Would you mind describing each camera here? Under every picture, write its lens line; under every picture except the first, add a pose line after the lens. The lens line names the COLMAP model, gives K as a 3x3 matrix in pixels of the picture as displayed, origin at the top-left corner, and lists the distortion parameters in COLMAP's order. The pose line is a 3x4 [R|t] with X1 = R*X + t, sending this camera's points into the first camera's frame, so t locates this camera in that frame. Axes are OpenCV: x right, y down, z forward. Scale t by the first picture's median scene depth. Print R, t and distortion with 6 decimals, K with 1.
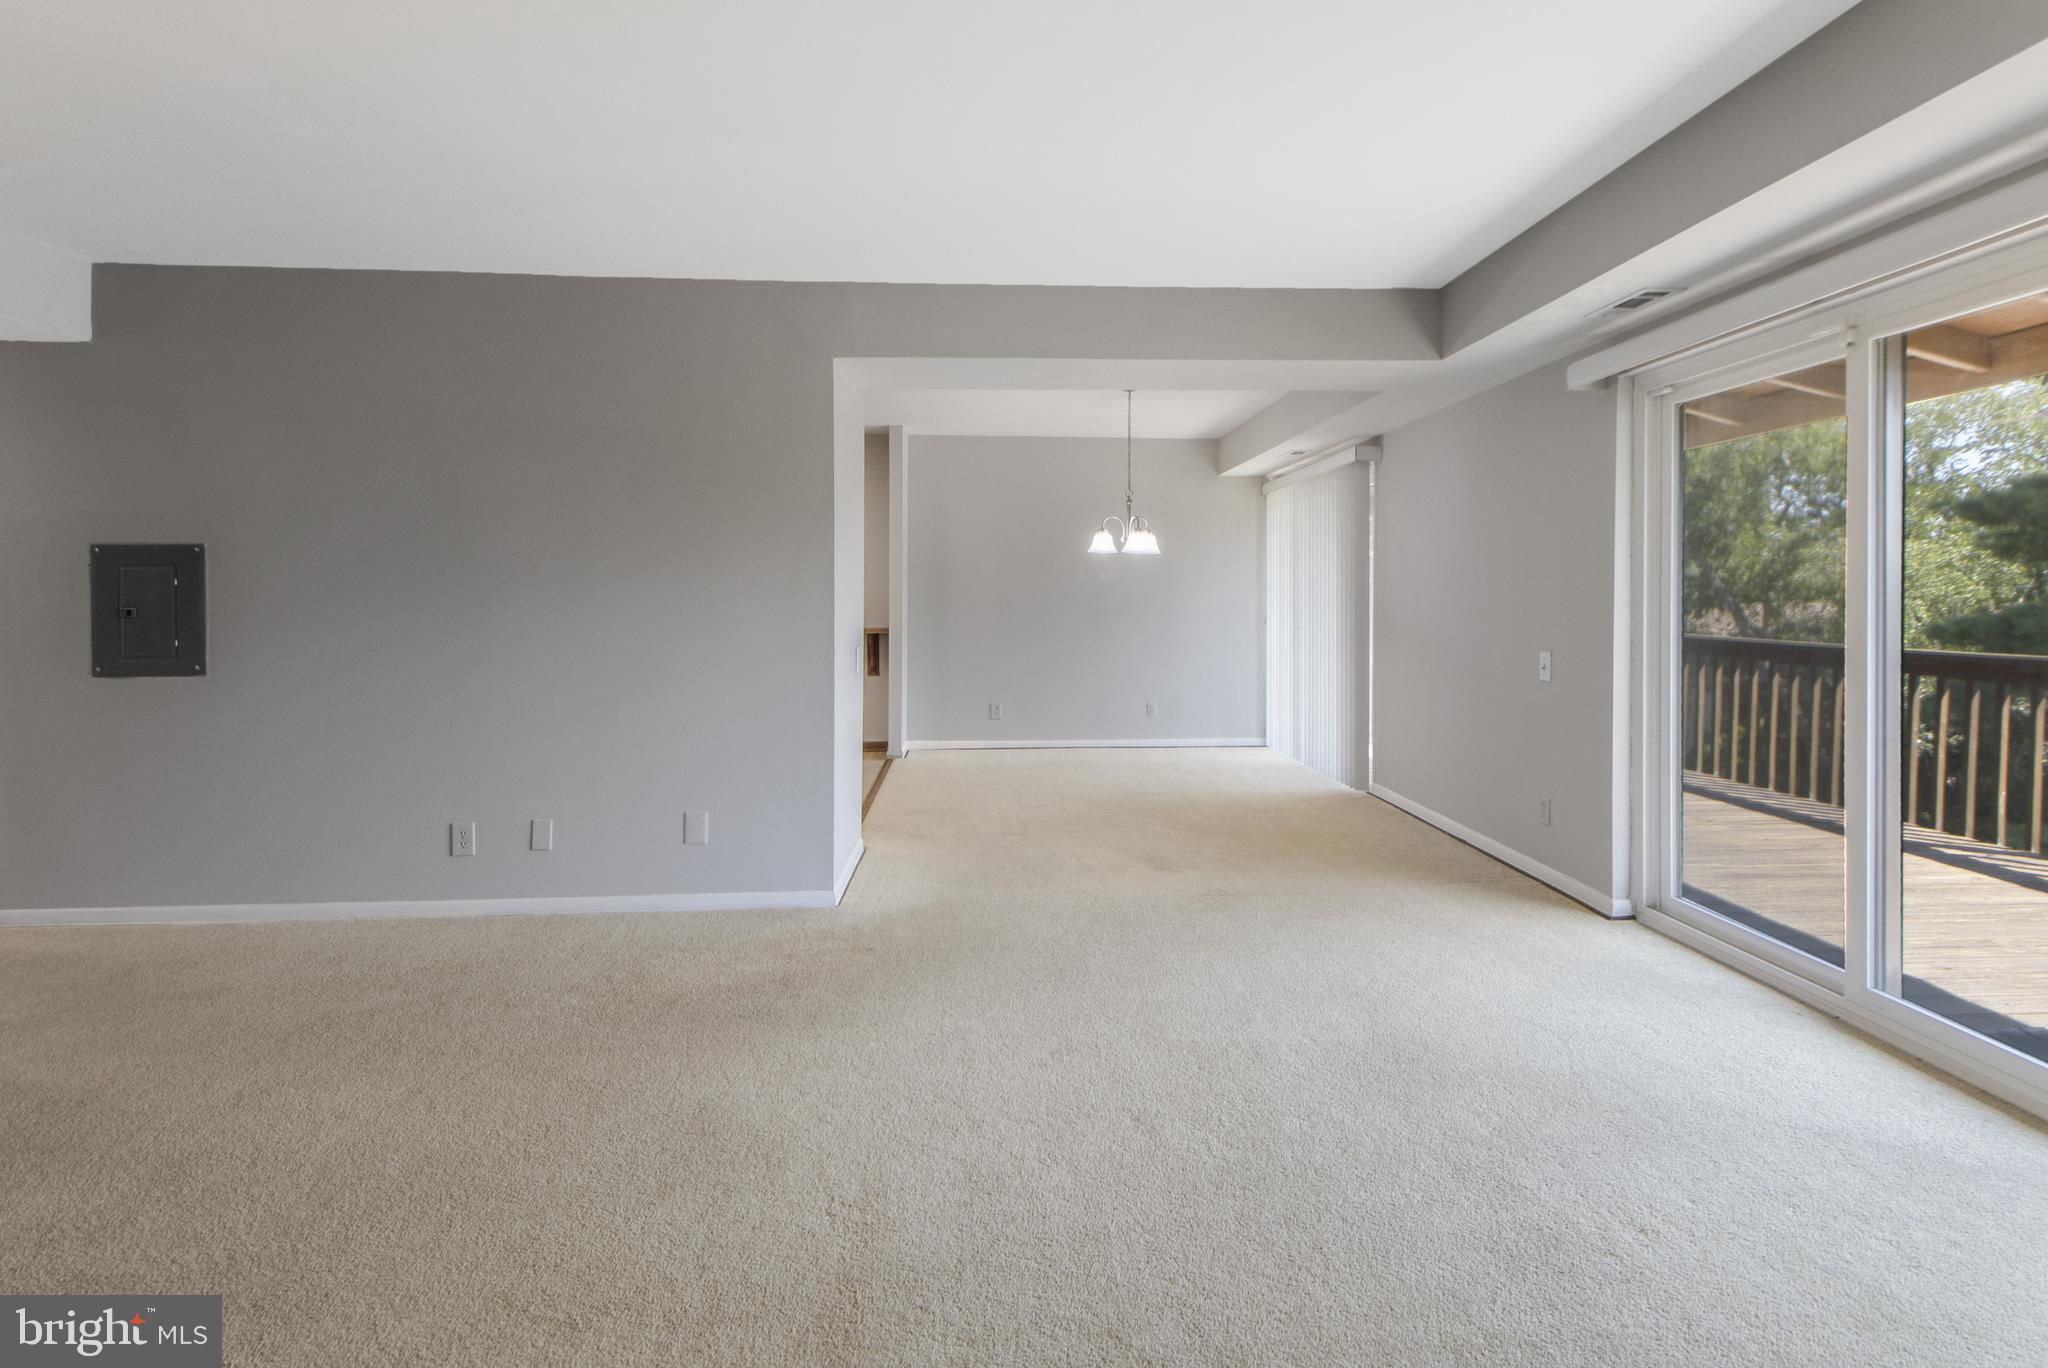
lens RADIAL K [[969.3, 0, 1028.0], [0, 969.3, 672.4], [0, 0, 1]] dist [-0.001077, -0.000294]
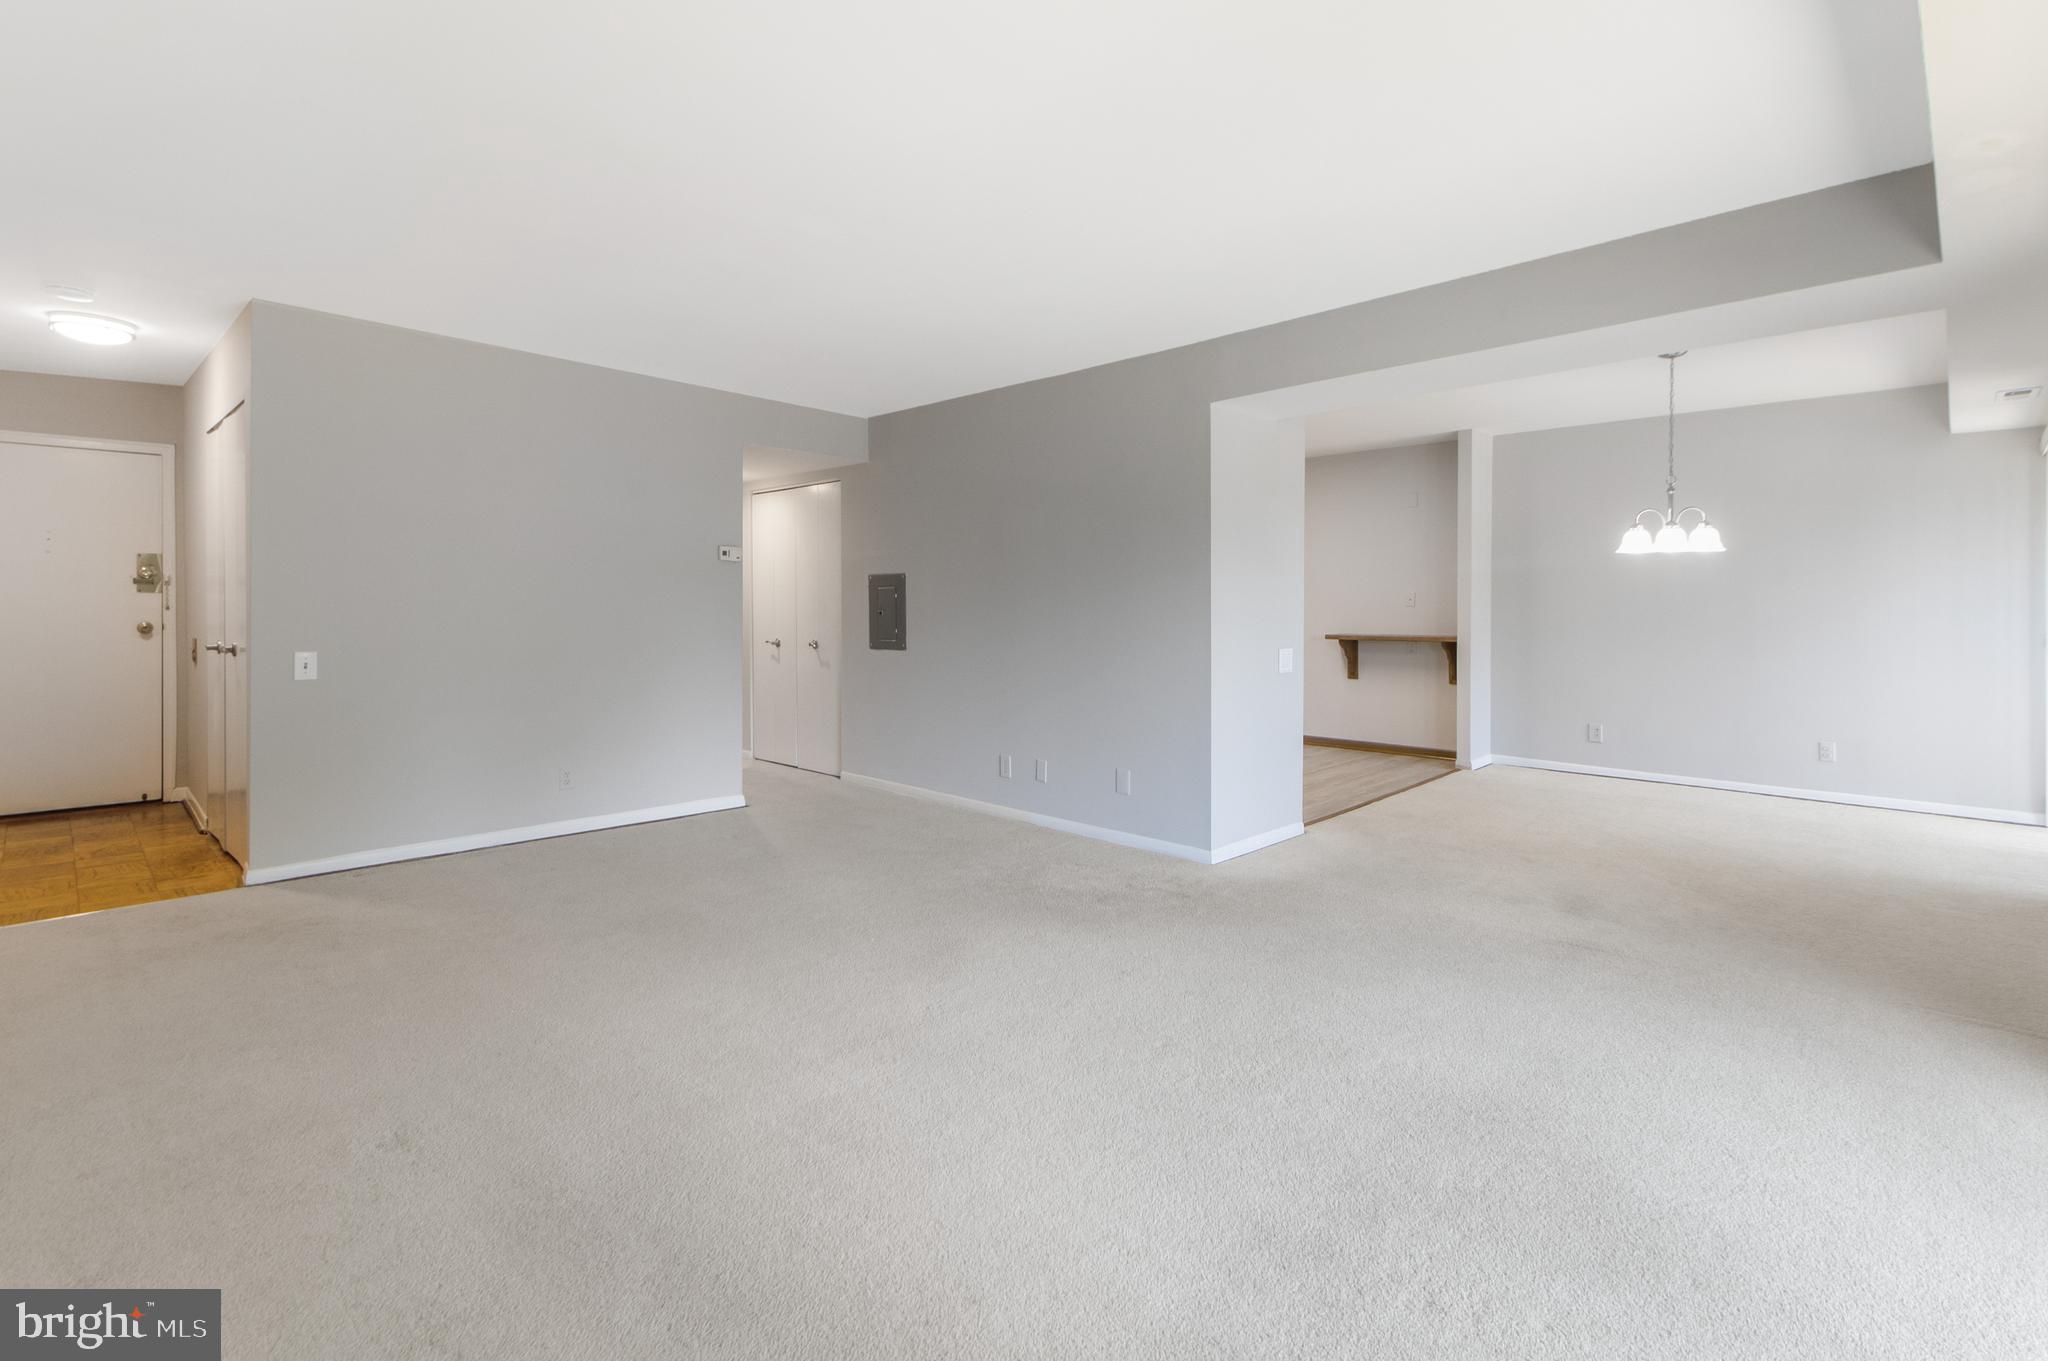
lens RADIAL K [[950.4, 0, 1024.0], [0, 950.4, 680.5], [0, 0, 1]] dist [-0.000217, -0.000531]
pose [[0.657328, 0.059821, -0.751226, 0.367698], [-0.059672, 0.997846, 0.027247, -0.001169], [0.751238, 0.026917, 0.659482, 0.041766]]
